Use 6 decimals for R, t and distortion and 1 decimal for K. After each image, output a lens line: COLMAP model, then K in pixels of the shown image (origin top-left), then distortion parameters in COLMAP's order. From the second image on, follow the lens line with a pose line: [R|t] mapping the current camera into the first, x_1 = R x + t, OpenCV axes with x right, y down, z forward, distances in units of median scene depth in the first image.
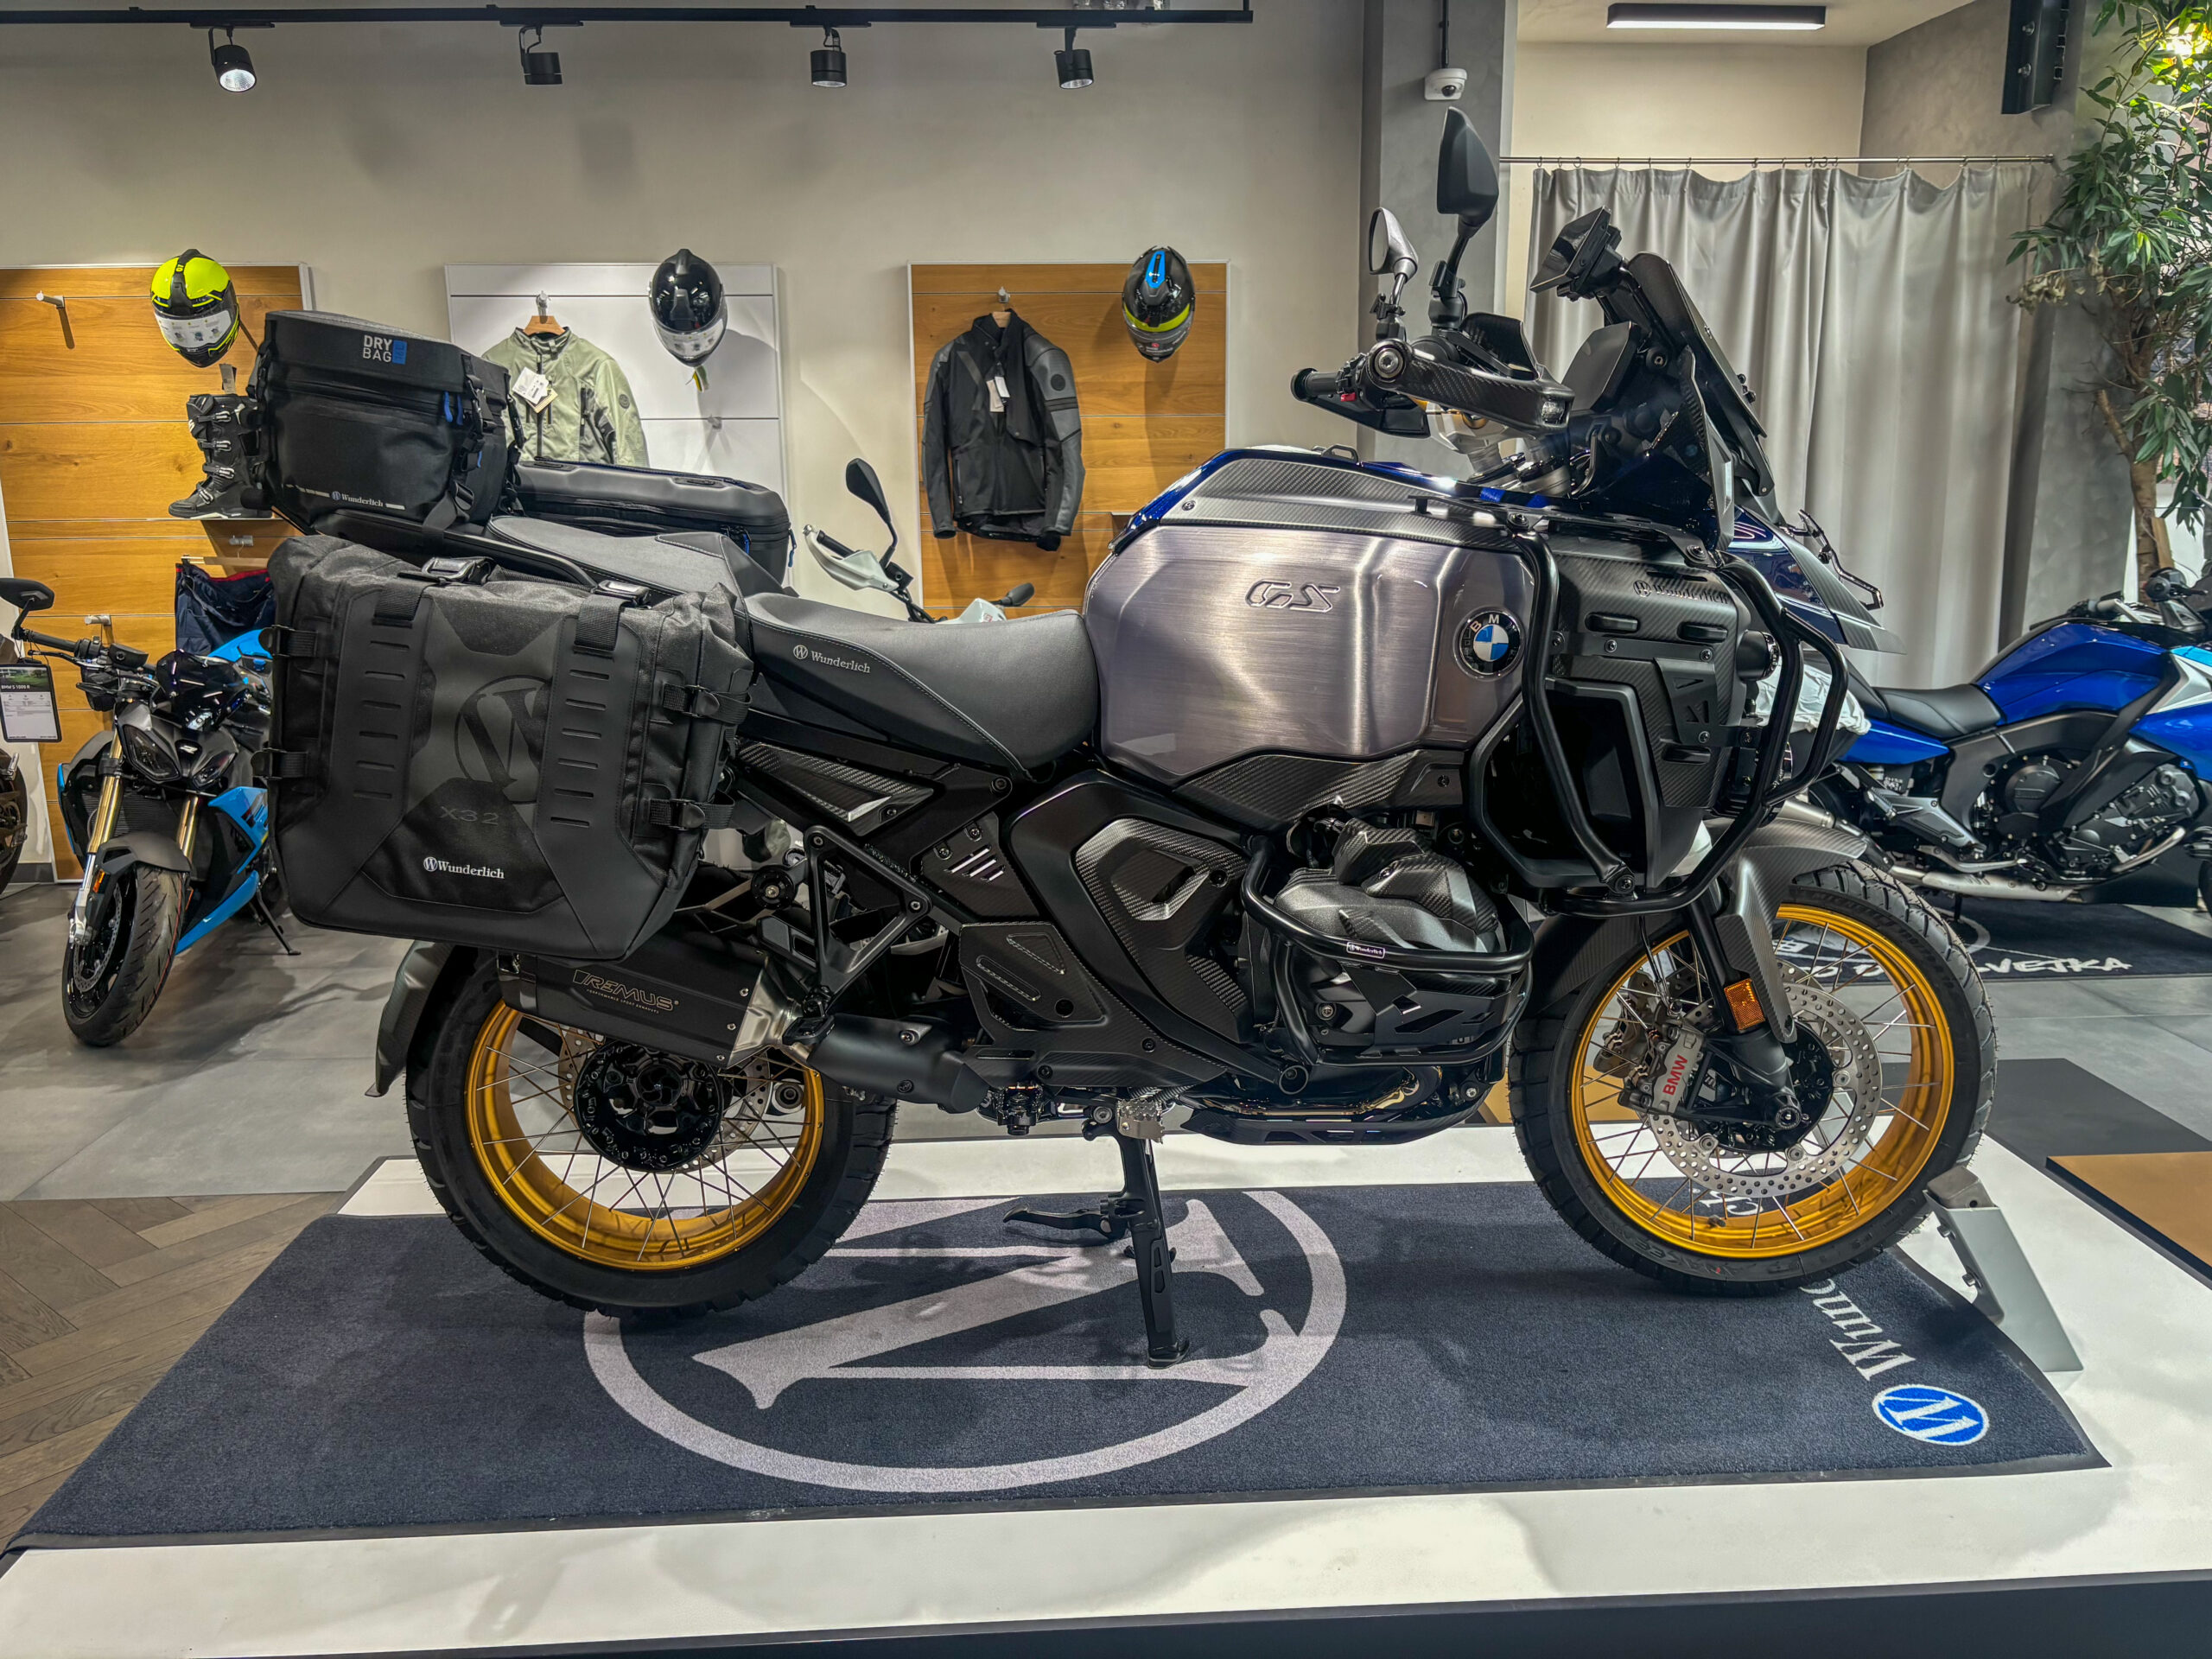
lens RADIAL K [[1686.1, 0, 1116.0], [0, 1686.1, 836.6], [0, 0, 1]] dist [0.038566, -0.046861]
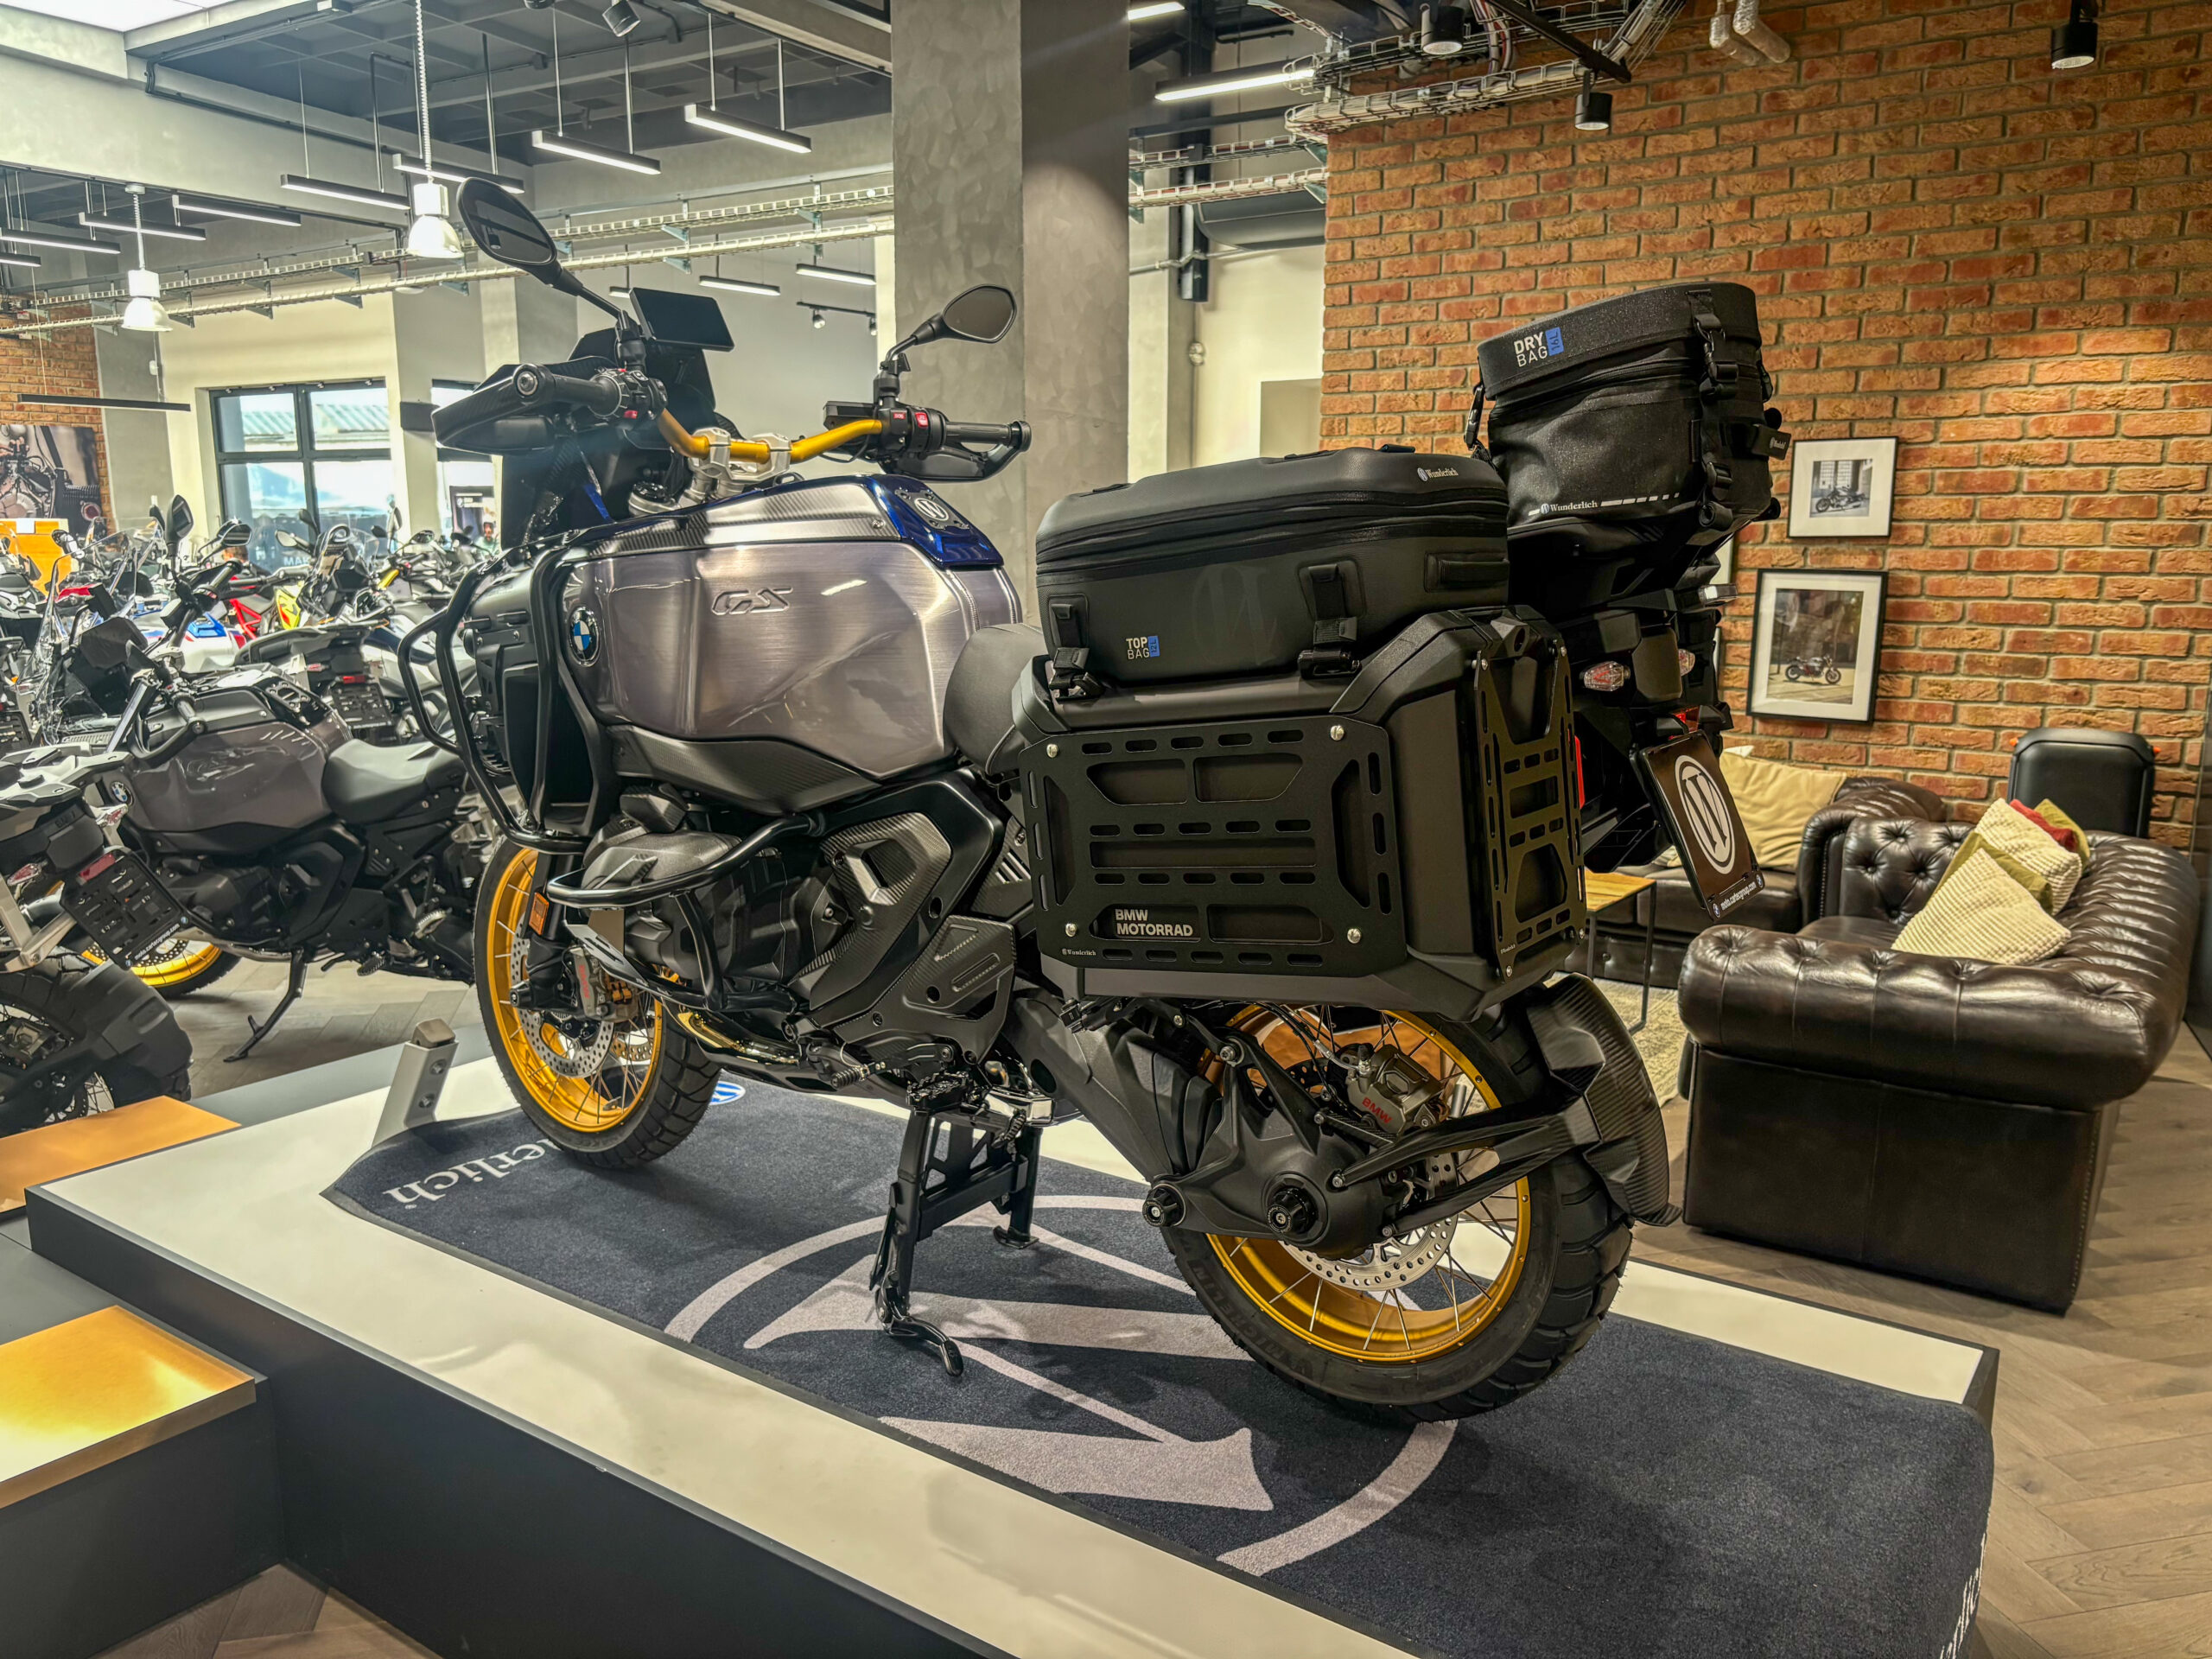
lens RADIAL K [[1668.6, 0, 1081.4], [0, 1668.6, 829.5], [0, 0, 1]] dist [0.066952, -0.081189]
pose [[-0.784174, -0.102337, 0.612045, -0.572709], [0.137076, 0.933376, 0.331692, -0.283457], [-0.605212, 0.344000, -0.717901, 1.409384]]
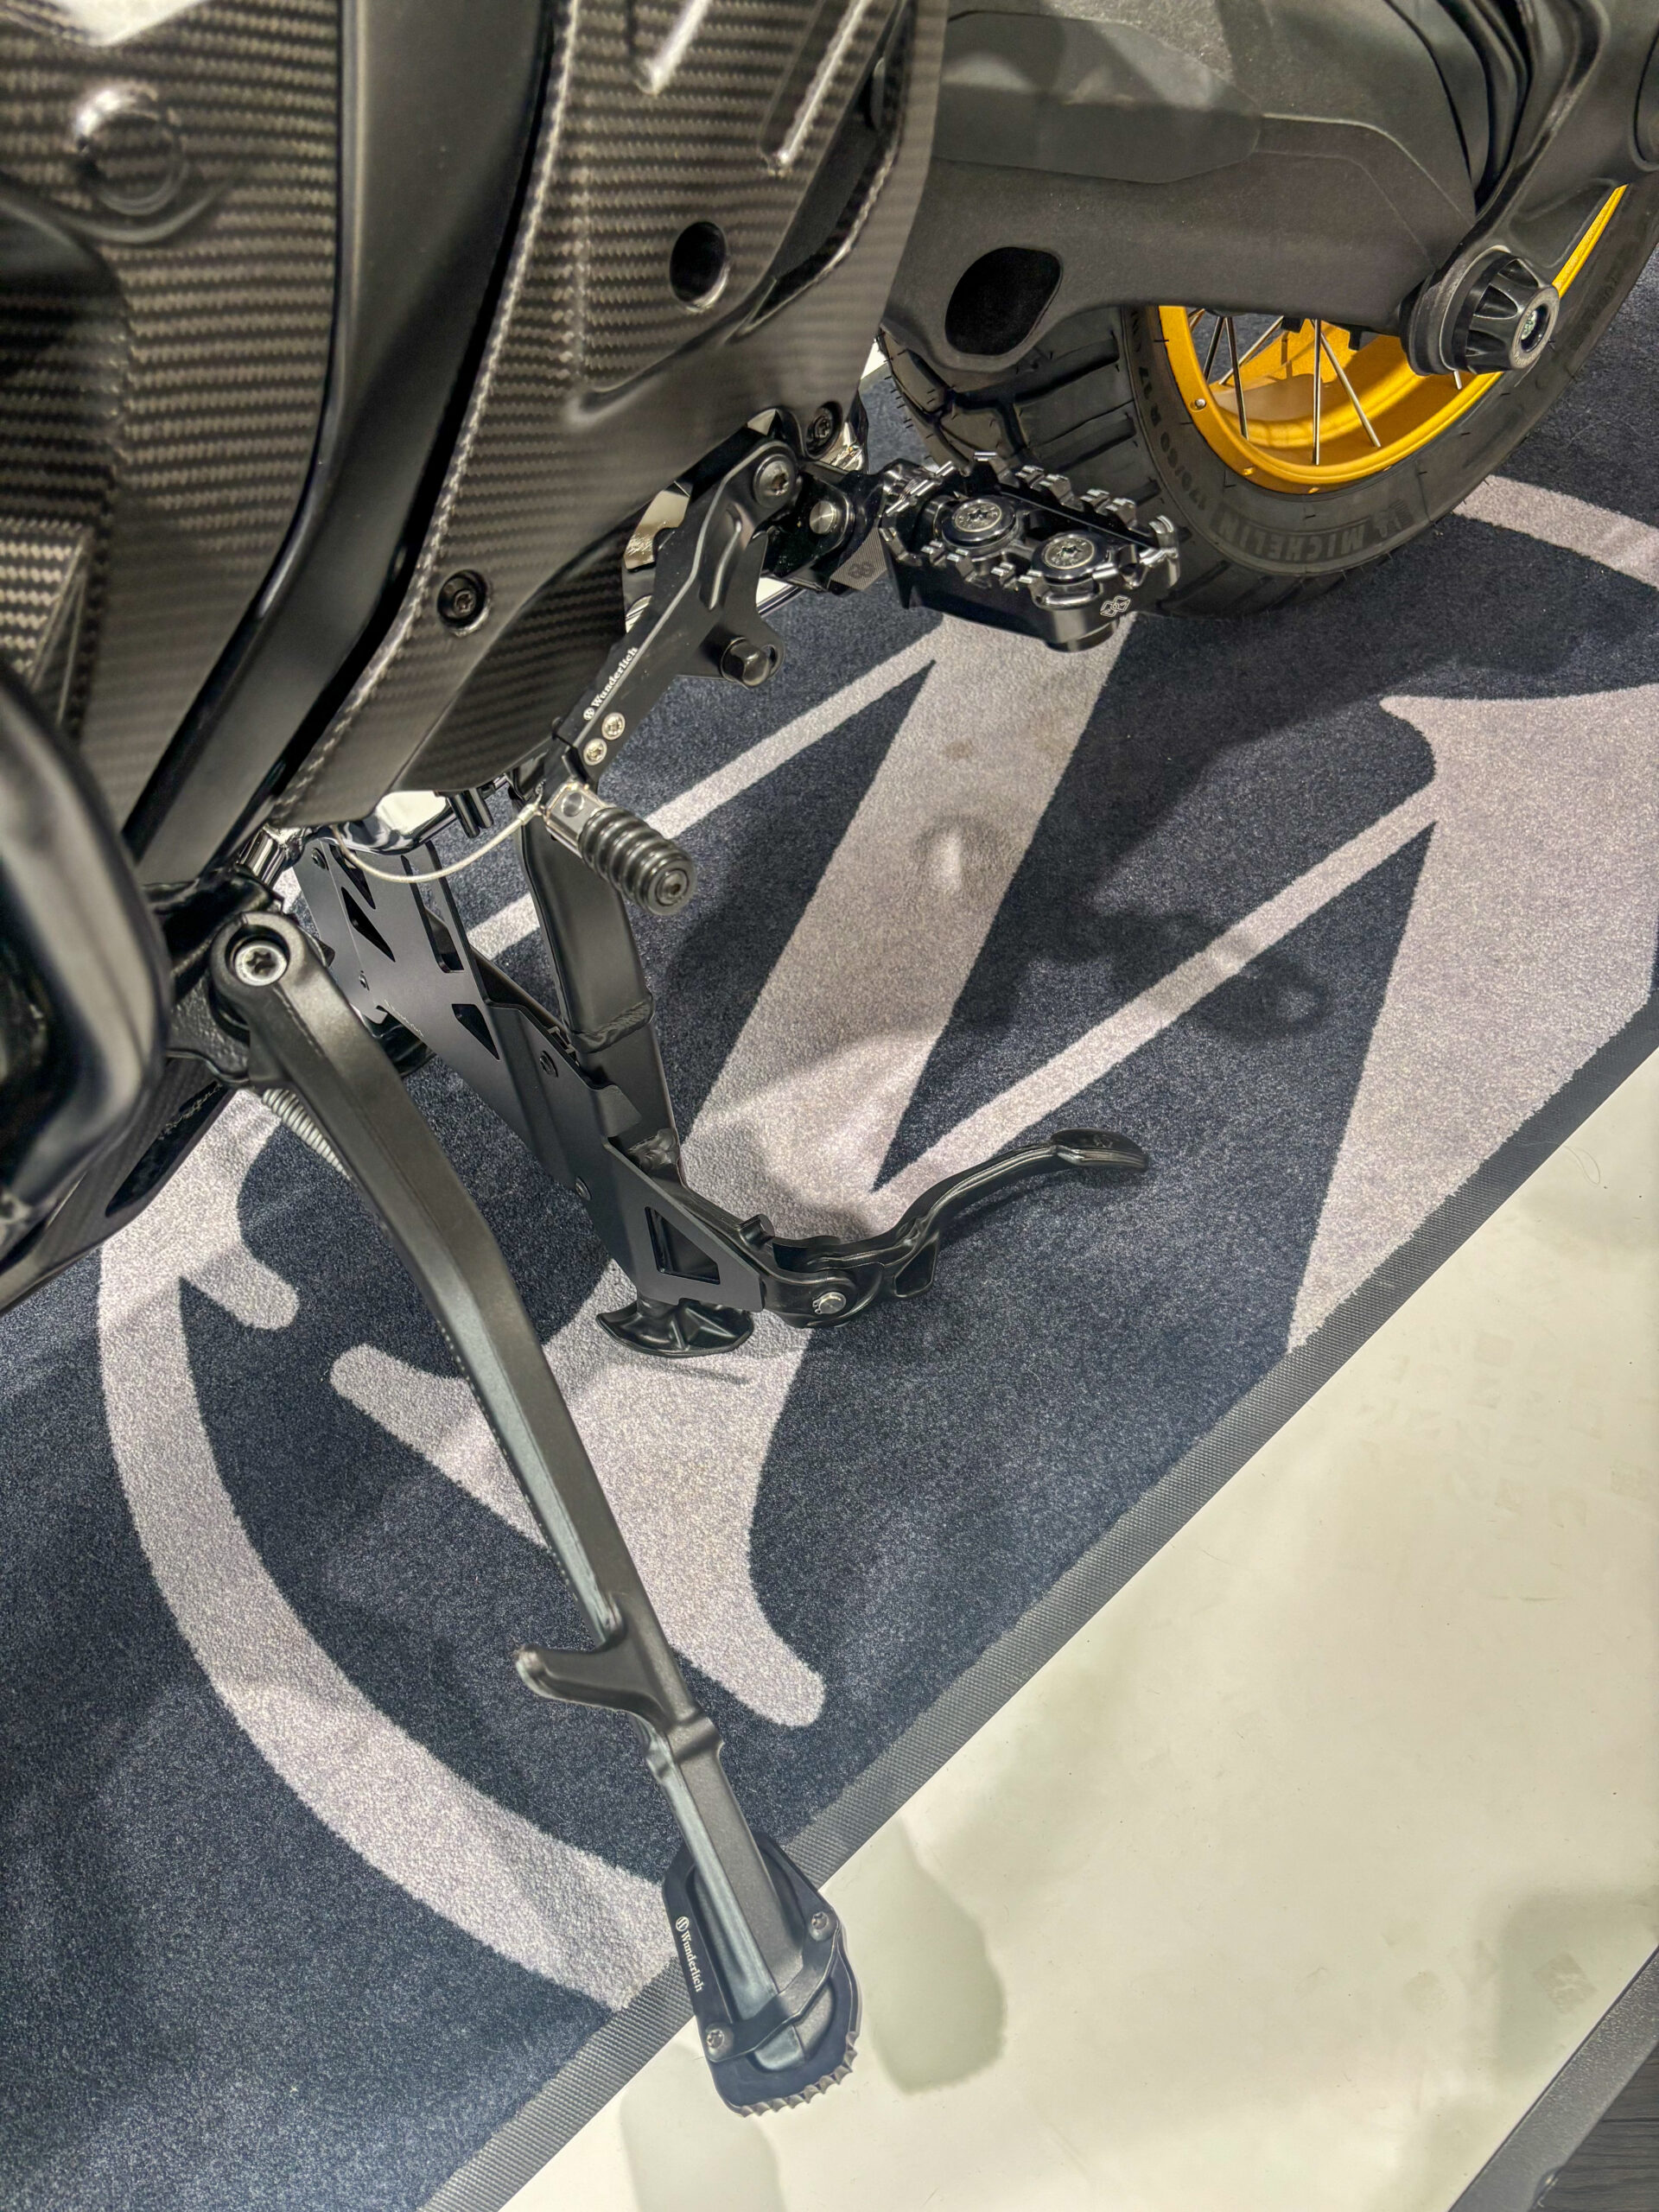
lens RADIAL K [[1698.4, 0, 817.1], [0, 1698.4, 1104.4], [0, 0, 1]] dist [-0.008362, -0.000860]
pose [[-0.763899, 0.591391, -0.258292, 0.058999], [0.067122, 0.470887, 0.879637, -0.065832], [0.641835, 0.654616, -0.399405, 1.037515]]
